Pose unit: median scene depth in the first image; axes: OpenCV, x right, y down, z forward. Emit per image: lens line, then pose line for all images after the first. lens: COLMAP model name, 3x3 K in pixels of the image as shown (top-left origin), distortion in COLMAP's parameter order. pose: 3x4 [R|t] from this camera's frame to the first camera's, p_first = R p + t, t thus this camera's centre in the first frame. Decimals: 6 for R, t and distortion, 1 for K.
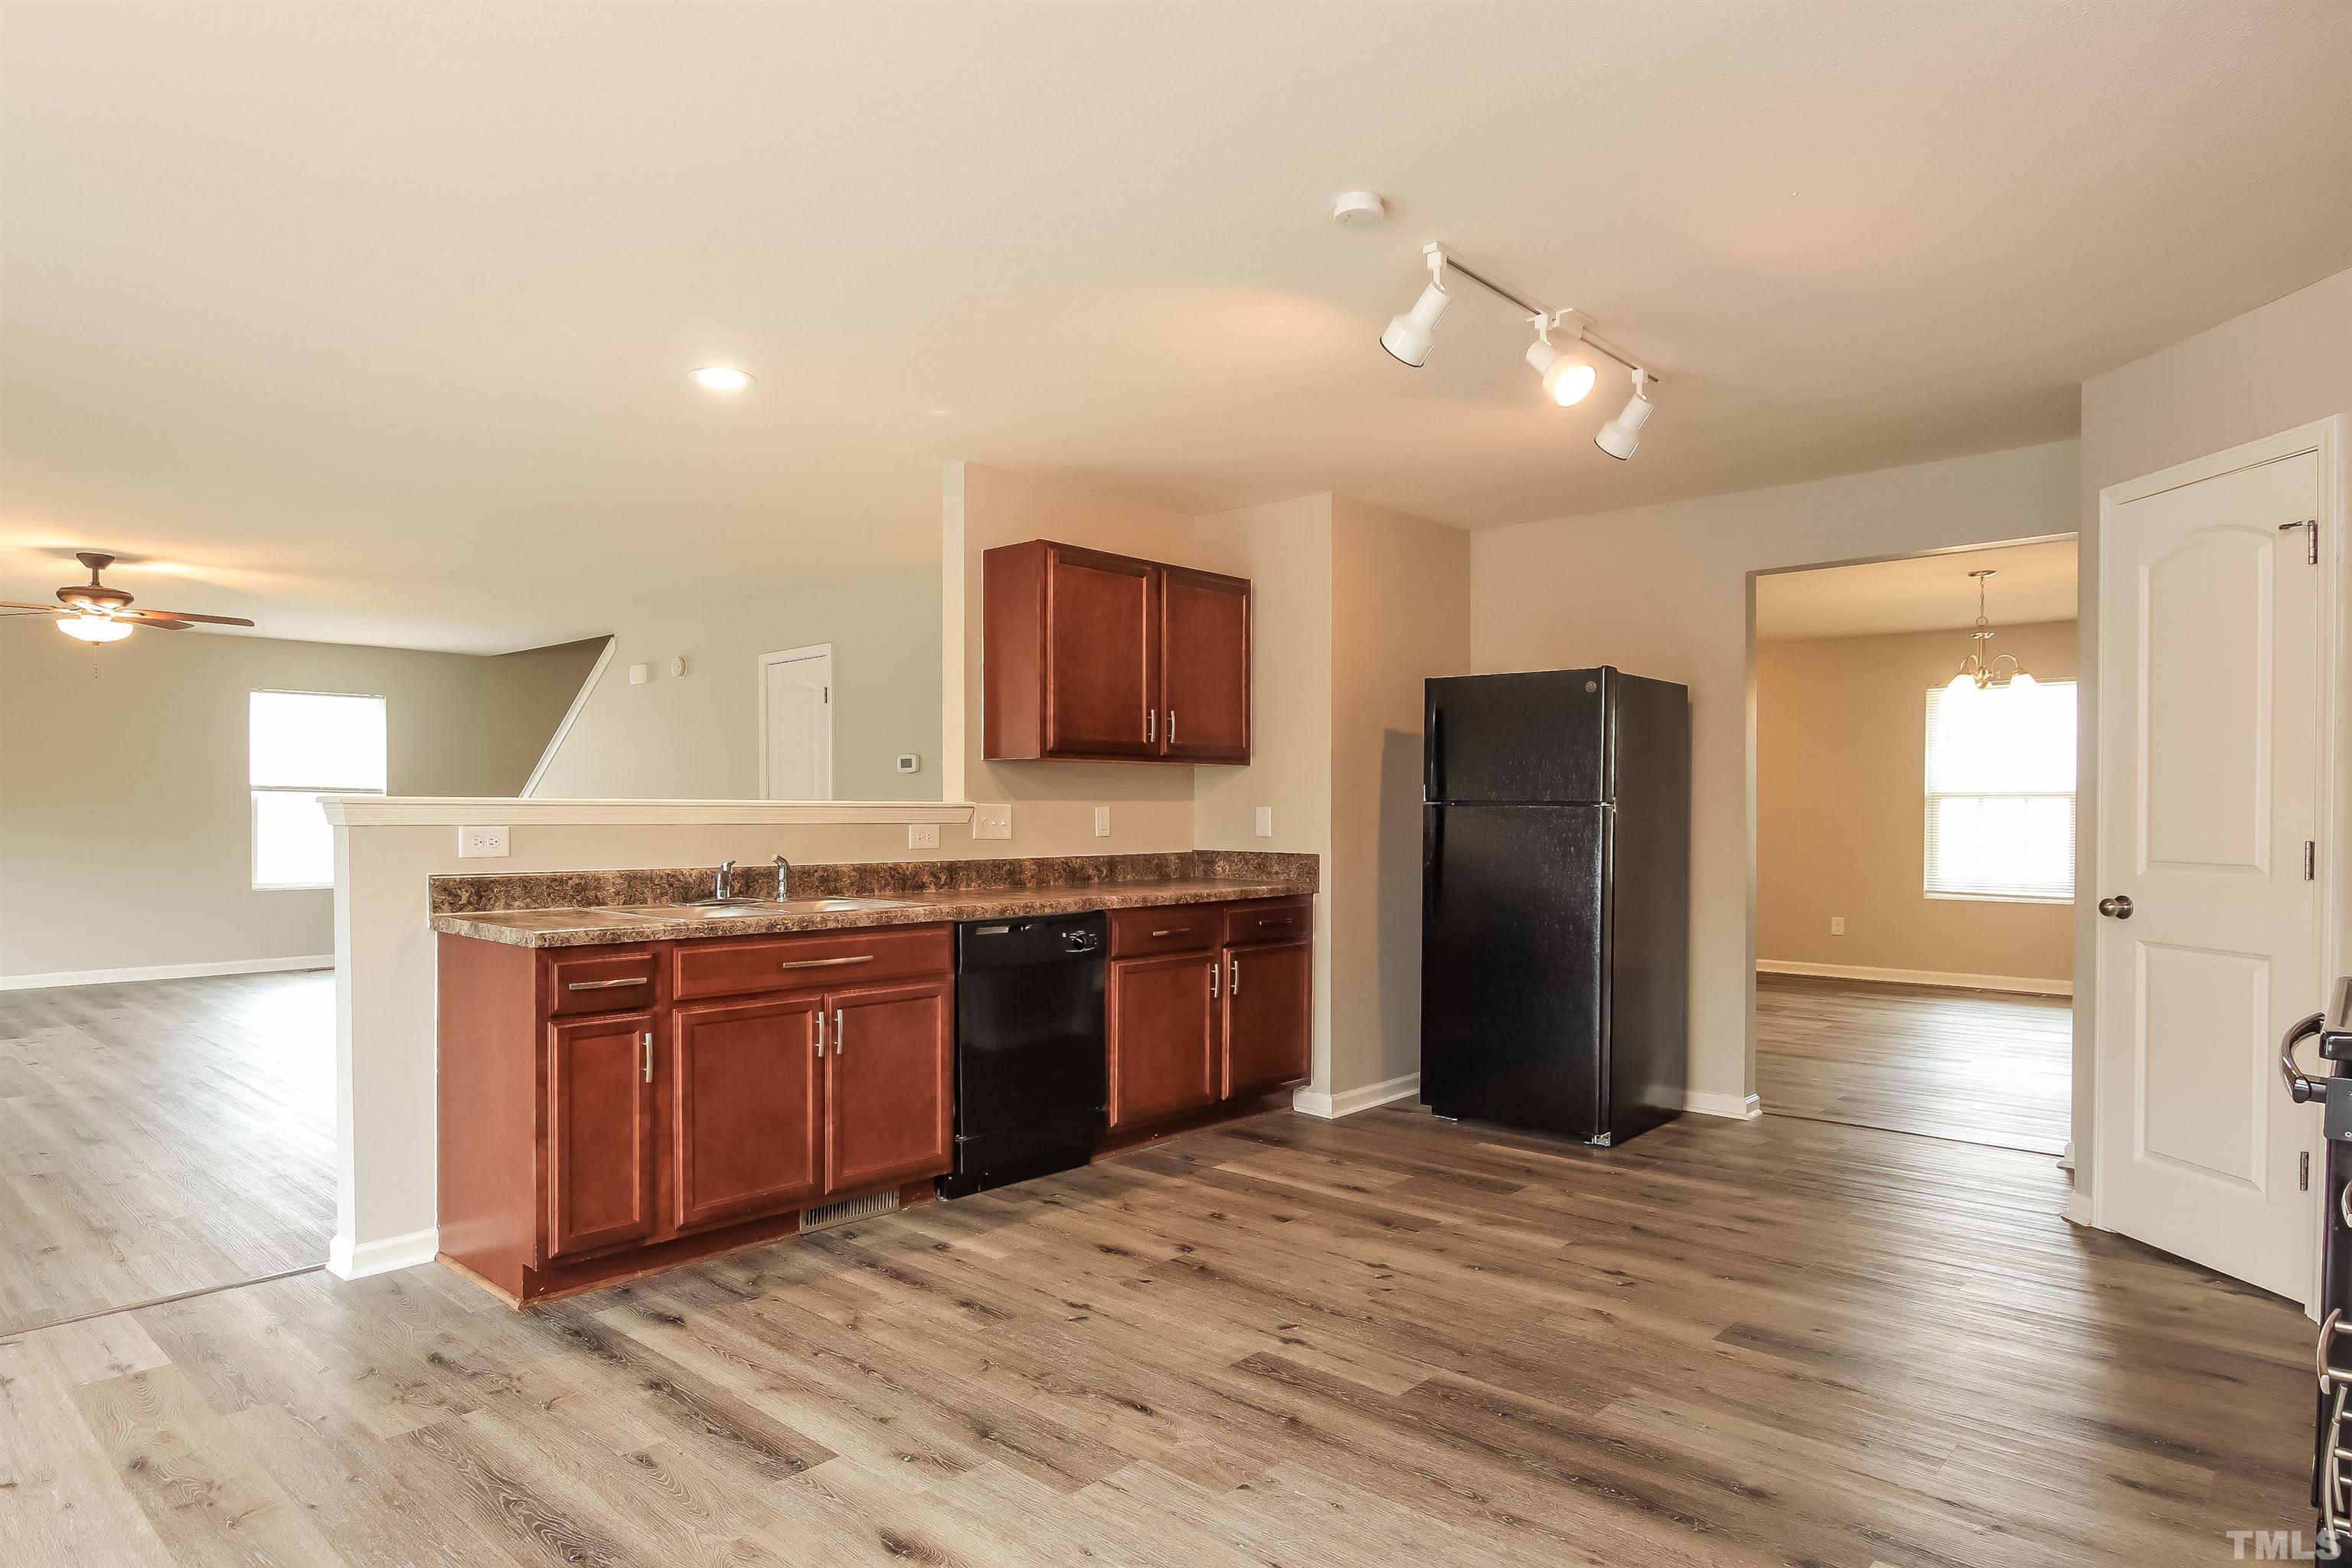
lens RADIAL K [[1377.2, 0, 1165.4], [0, 1377.2, 813.3], [0, 0, 1]] dist [-0.011518, 0.003712]
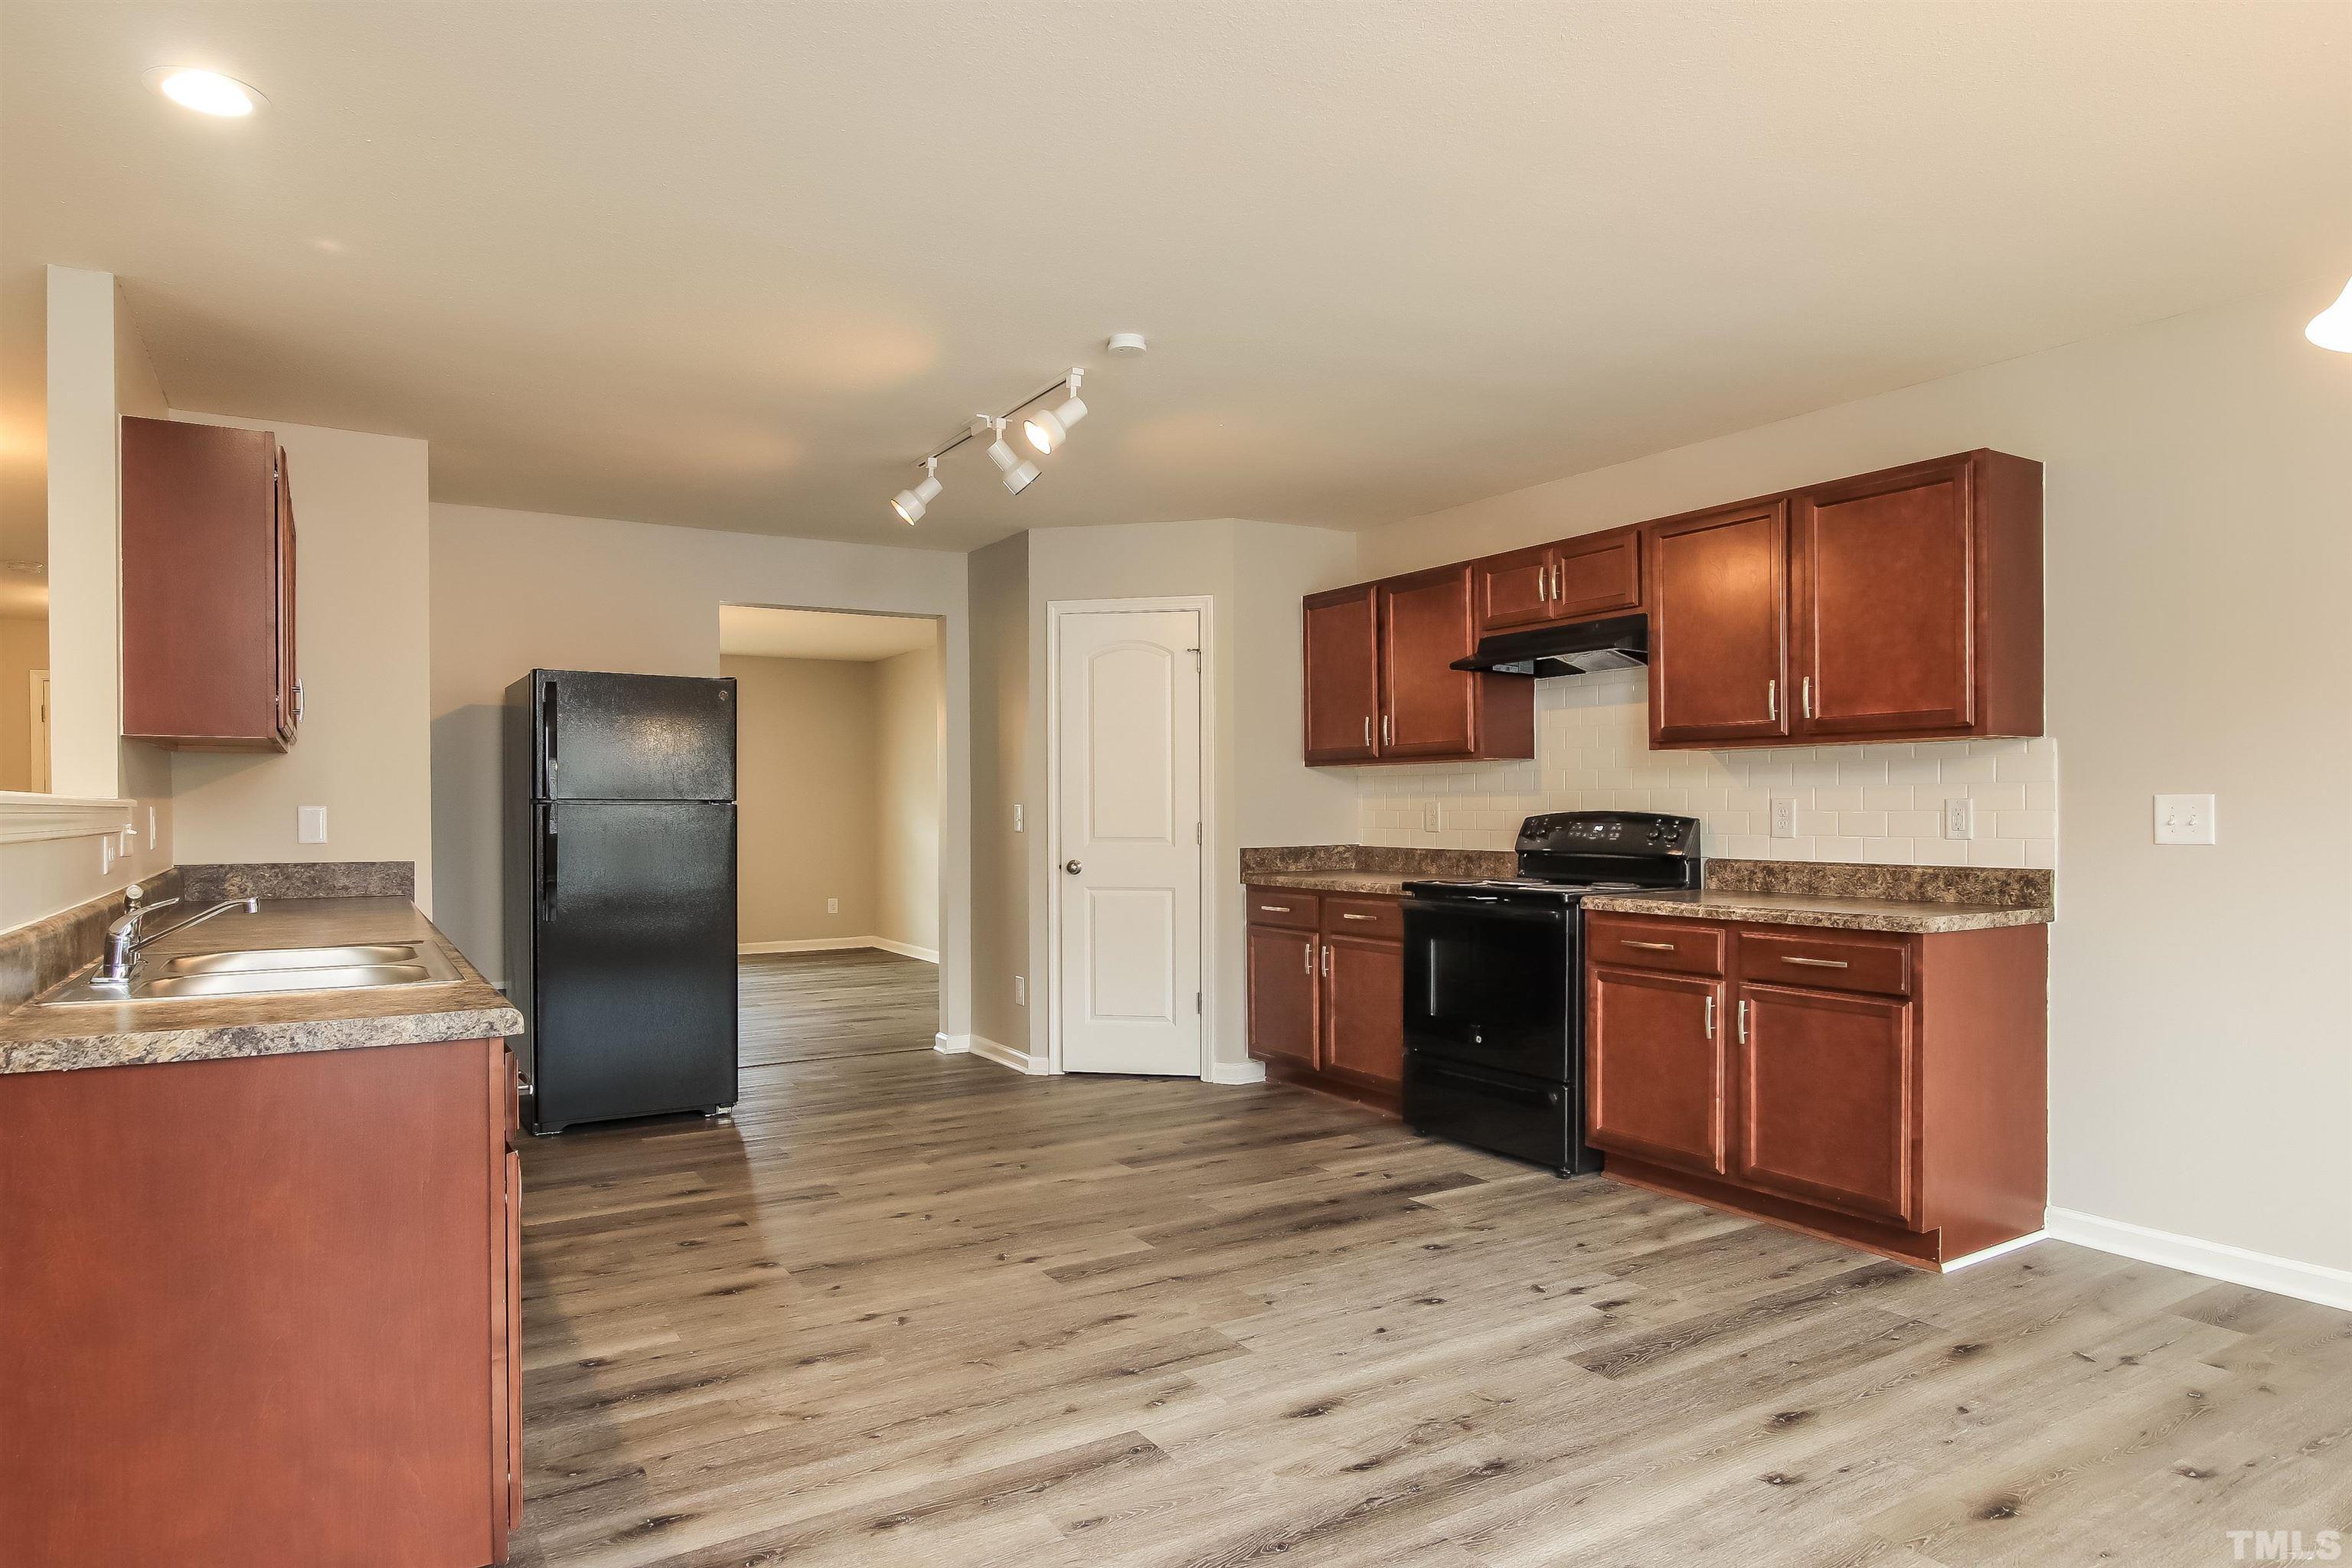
lens RADIAL K [[1377.2, 0, 1165.4], [0, 1377.2, 813.3], [0, 0, 1]] dist [-0.011518, 0.003712]
pose [[0.269158, -0.004450, 0.963086, -0.951499], [0.006439, 0.999975, 0.002821, 0.001596], [-0.963075, 0.005442, 0.269180, 0.543519]]
